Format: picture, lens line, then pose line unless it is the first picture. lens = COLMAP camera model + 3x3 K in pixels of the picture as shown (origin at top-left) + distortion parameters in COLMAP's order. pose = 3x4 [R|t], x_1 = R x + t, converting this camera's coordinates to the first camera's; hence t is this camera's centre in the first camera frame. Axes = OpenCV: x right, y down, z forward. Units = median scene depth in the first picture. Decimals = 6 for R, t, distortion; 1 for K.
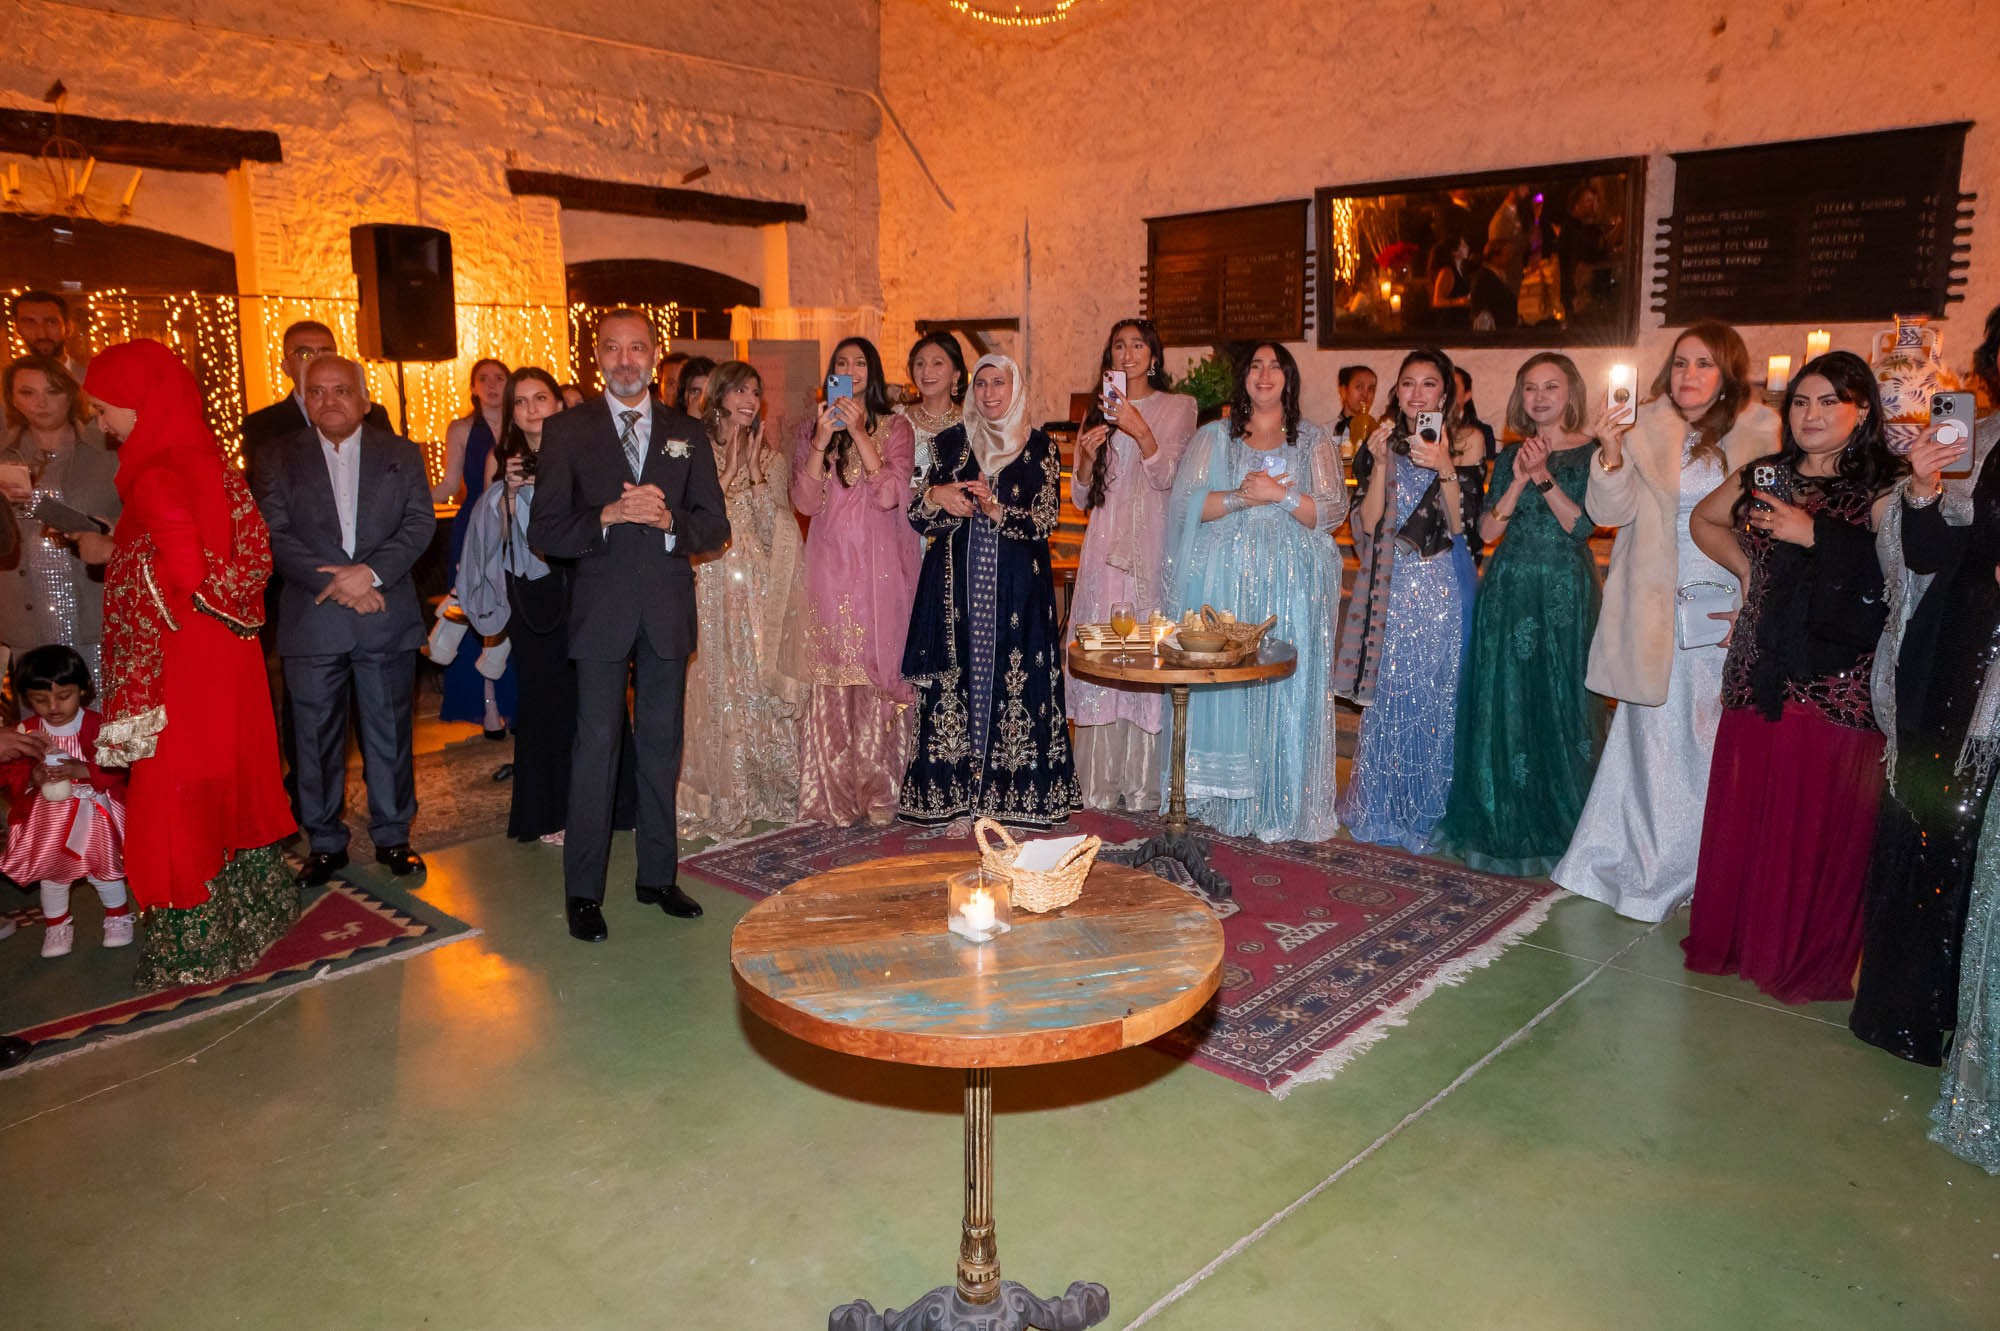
lens RADIAL K [[1434.0, 0, 1000.0], [0, 1434.0, 665.5], [0, 0, 1]] dist [-0.031060, 0.004787]
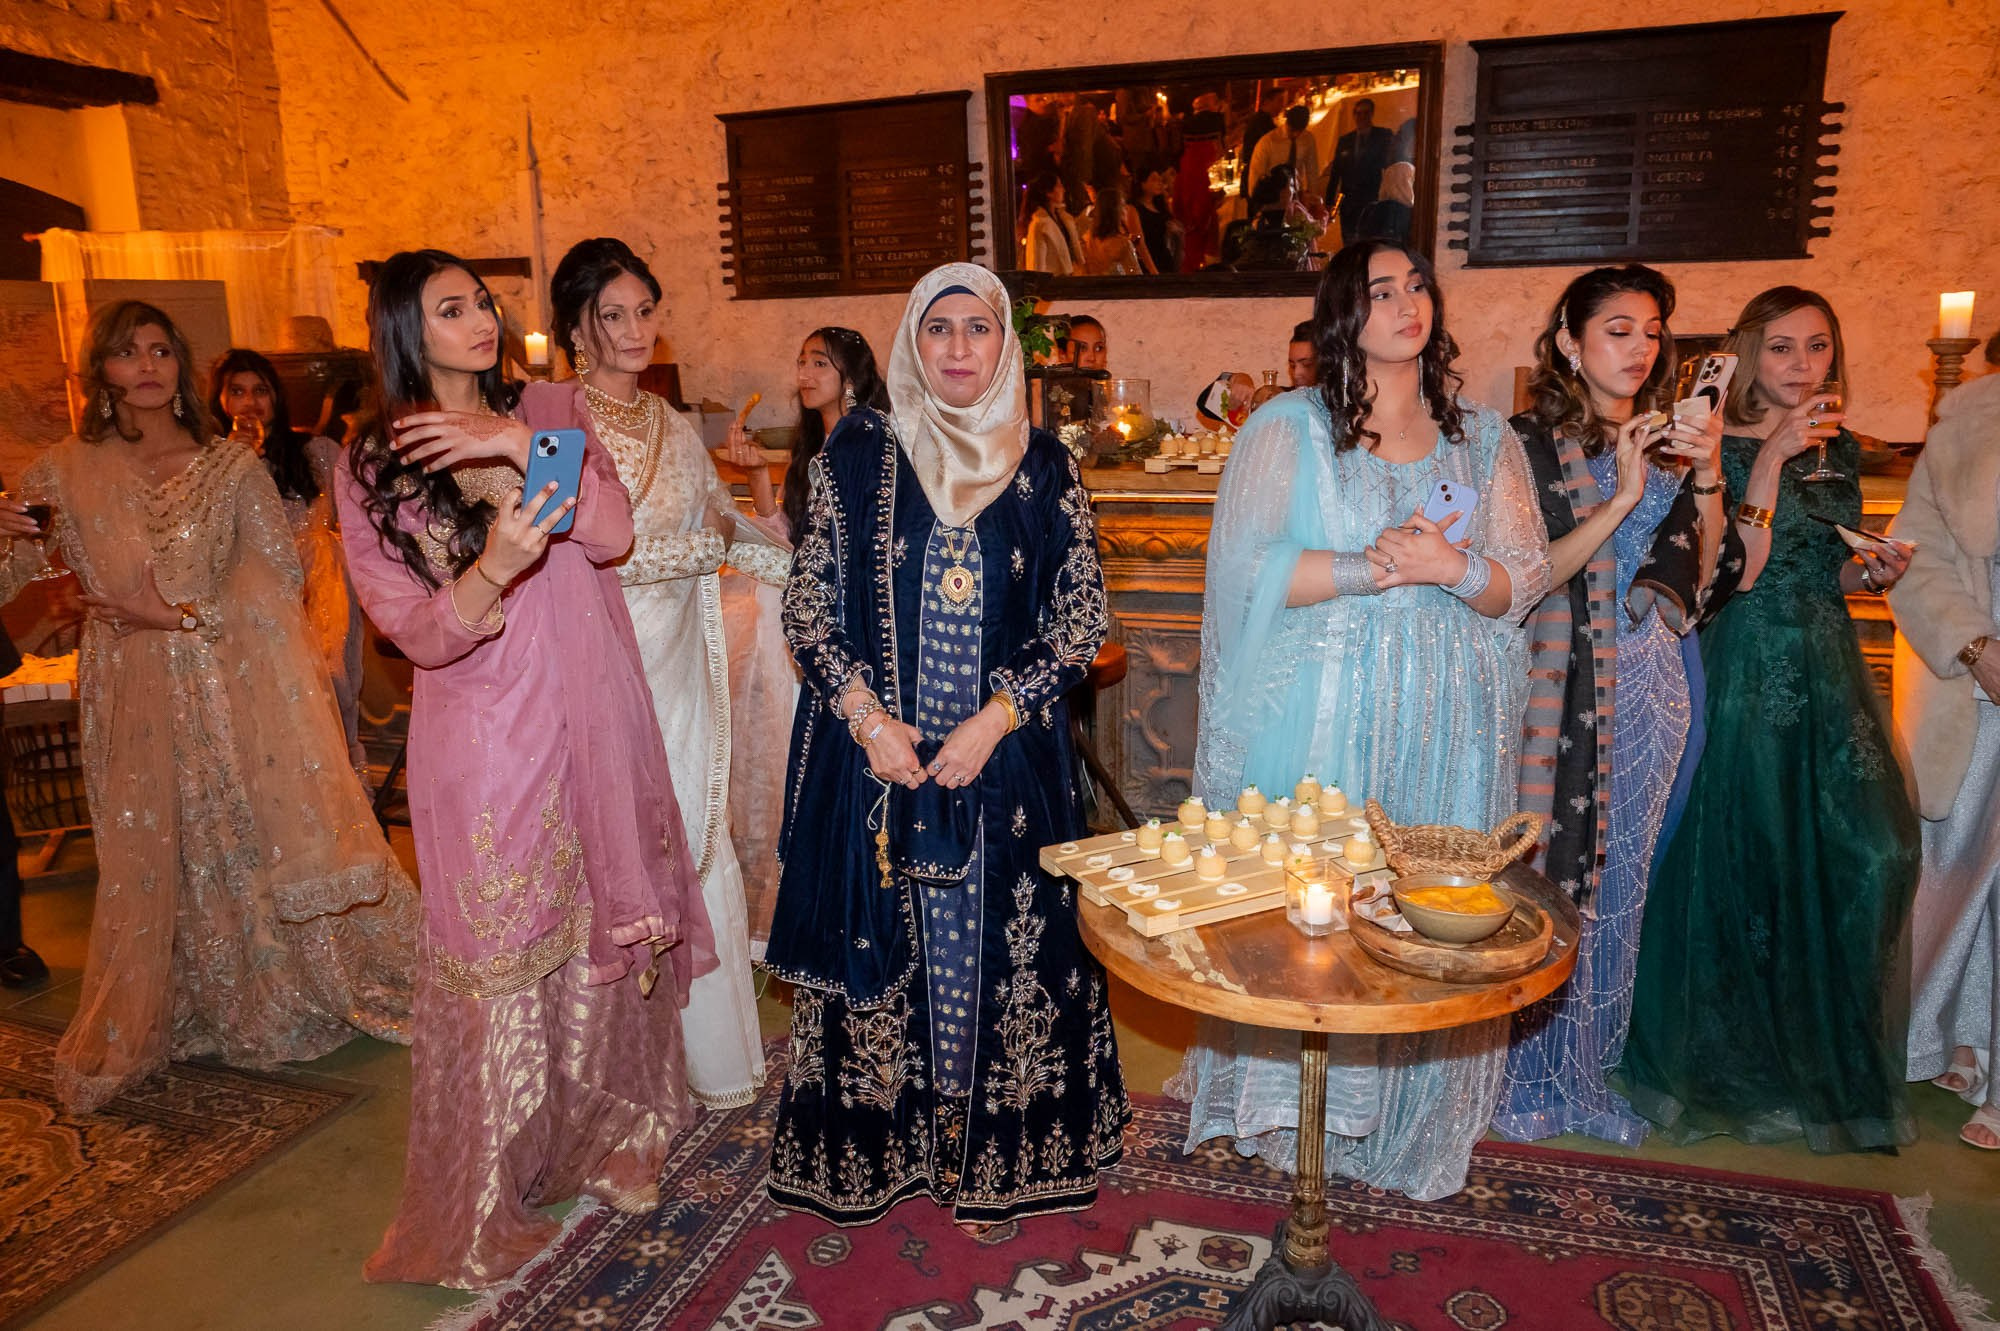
lens RADIAL K [[1471.2, 0, 997.5], [0, 1471.2, 730.4], [0, 0, 1]] dist [-0.068639, 0.078315]
pose [[0.910362, -0.110957, 0.398660, -0.131420], [0.089031, 0.993338, 0.073166, -0.067094], [-0.404123, -0.031114, 0.914175, 0.370835]]
